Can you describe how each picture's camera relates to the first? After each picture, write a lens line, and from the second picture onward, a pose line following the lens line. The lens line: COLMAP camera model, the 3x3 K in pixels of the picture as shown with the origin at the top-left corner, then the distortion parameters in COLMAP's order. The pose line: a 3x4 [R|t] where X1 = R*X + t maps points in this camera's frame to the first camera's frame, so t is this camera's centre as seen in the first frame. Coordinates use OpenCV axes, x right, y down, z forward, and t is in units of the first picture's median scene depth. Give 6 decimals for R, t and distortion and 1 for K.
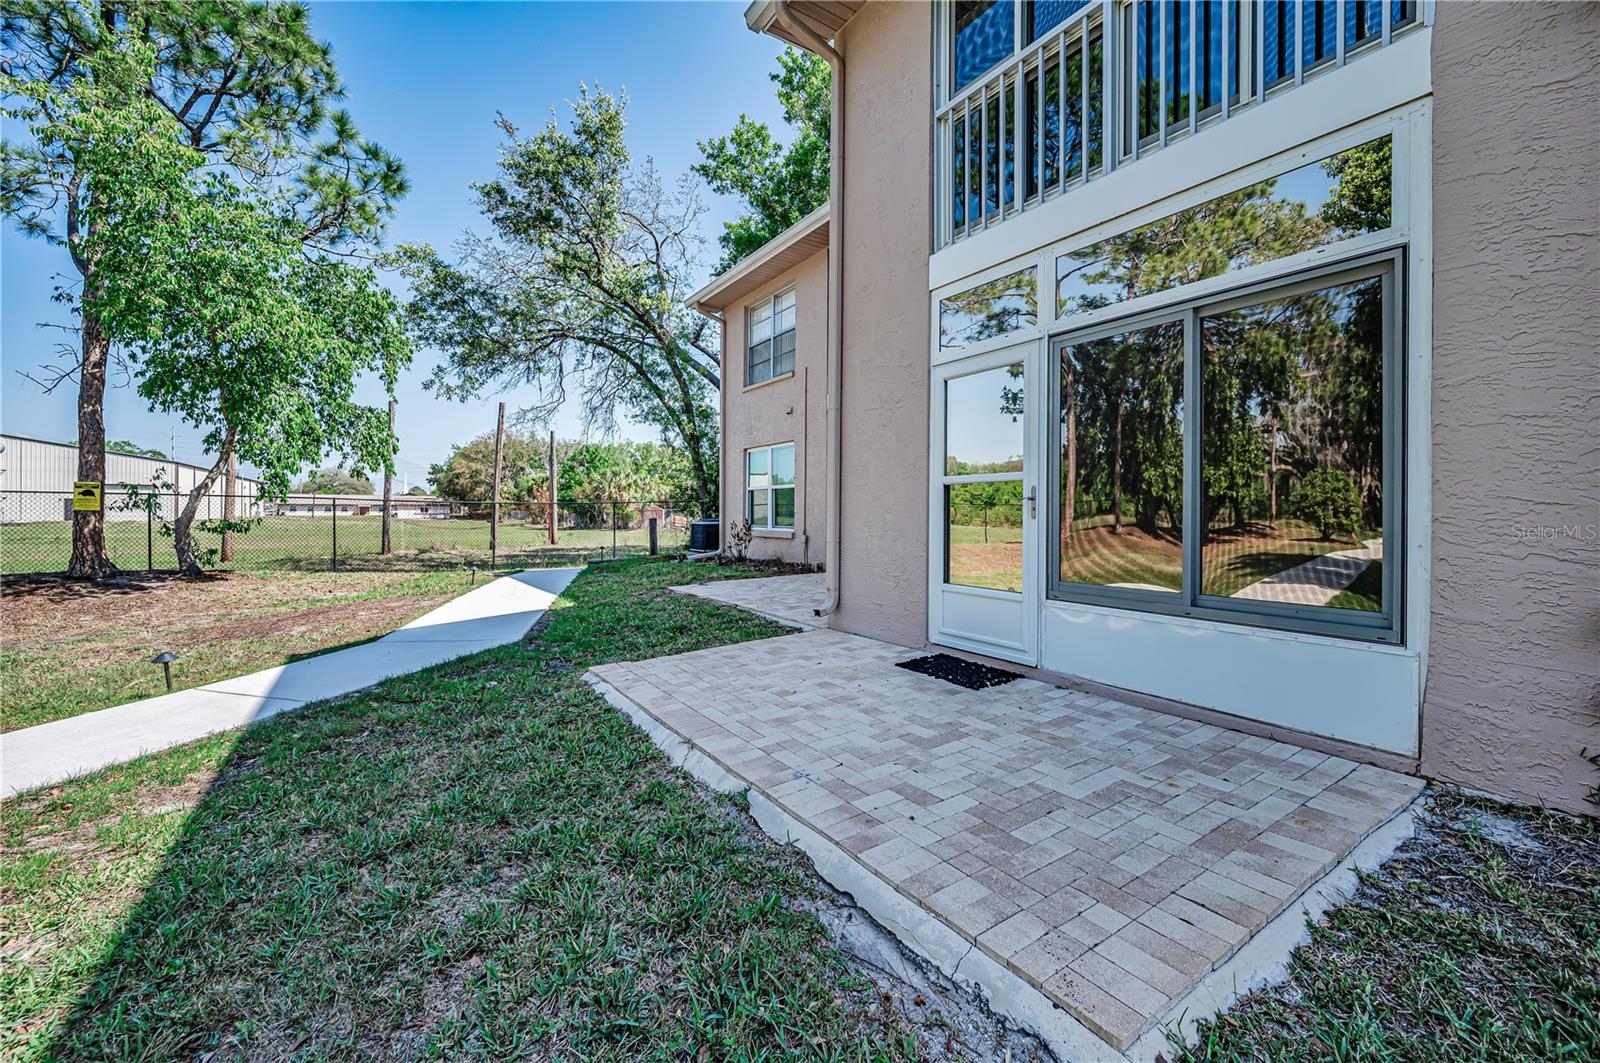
lens RADIAL K [[655.3, 0, 812.6], [0, 655.3, 506.3], [0, 0, 1]] dist [0.001003, 0.000000]
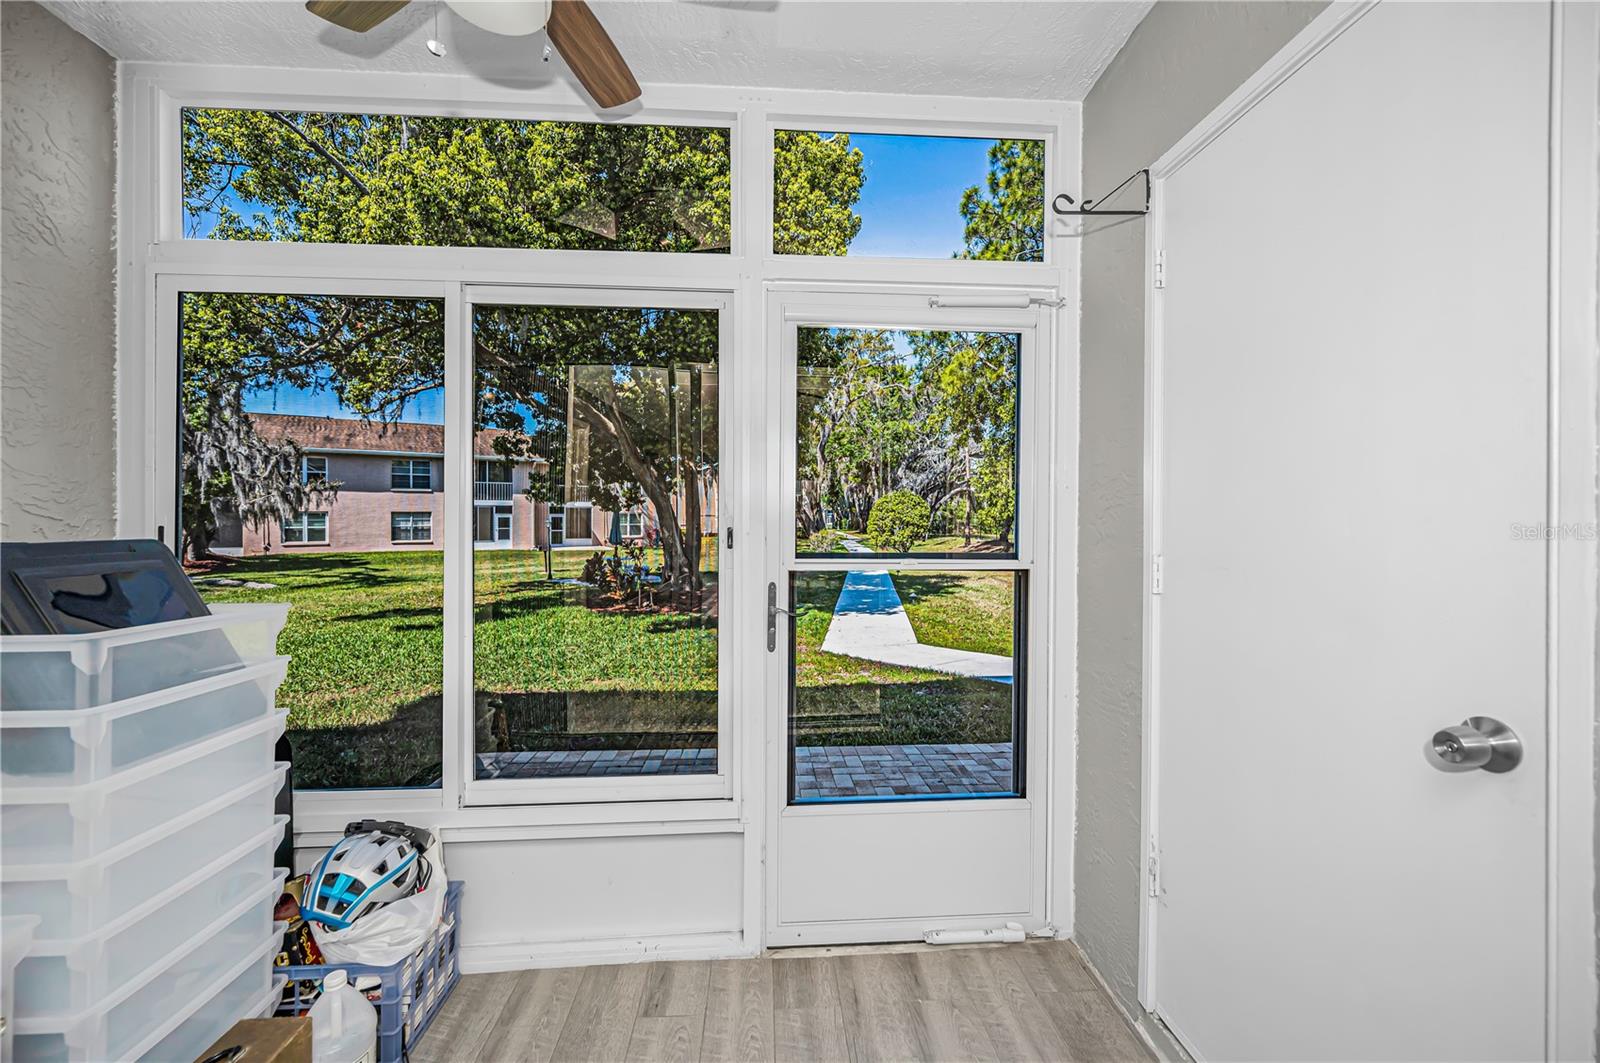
lens RADIAL K [[643.6, 0, 793.8], [0, 643.6, 512.2], [0, 0, 1]] dist [-0.001546, -0.000110]
pose [[-0.516822, -0.004906, -0.856079, 0.311250], [0.001774, 0.999975, -0.006802, -0.035092], [0.856091, -0.005034, -0.516800, 0.523067]]
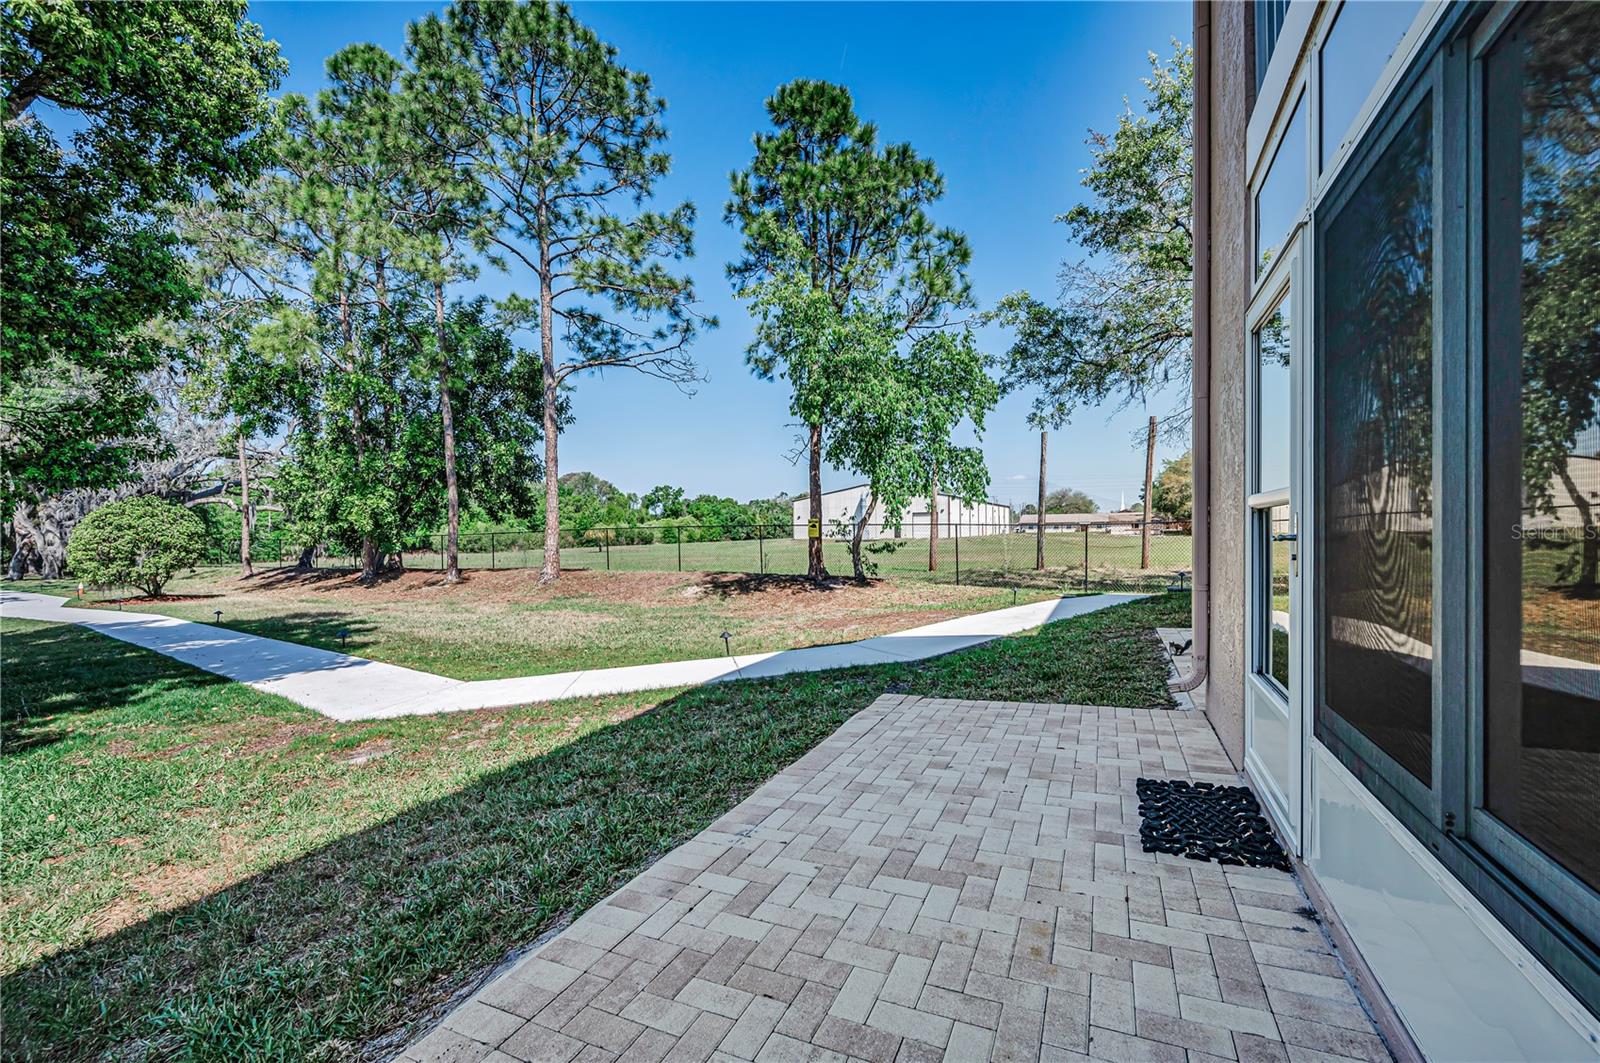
lens RADIAL K [[658.5, 0, 803.7], [0, 658.5, 538.6], [0, 0, 1]] dist [-0.000213, -0.000257]
pose [[0.510267, -0.000260, -0.860016, 0.241946], [0.023803, 0.999621, 0.013821, -0.011949], [0.859686, -0.027523, 0.510080, 0.161539]]
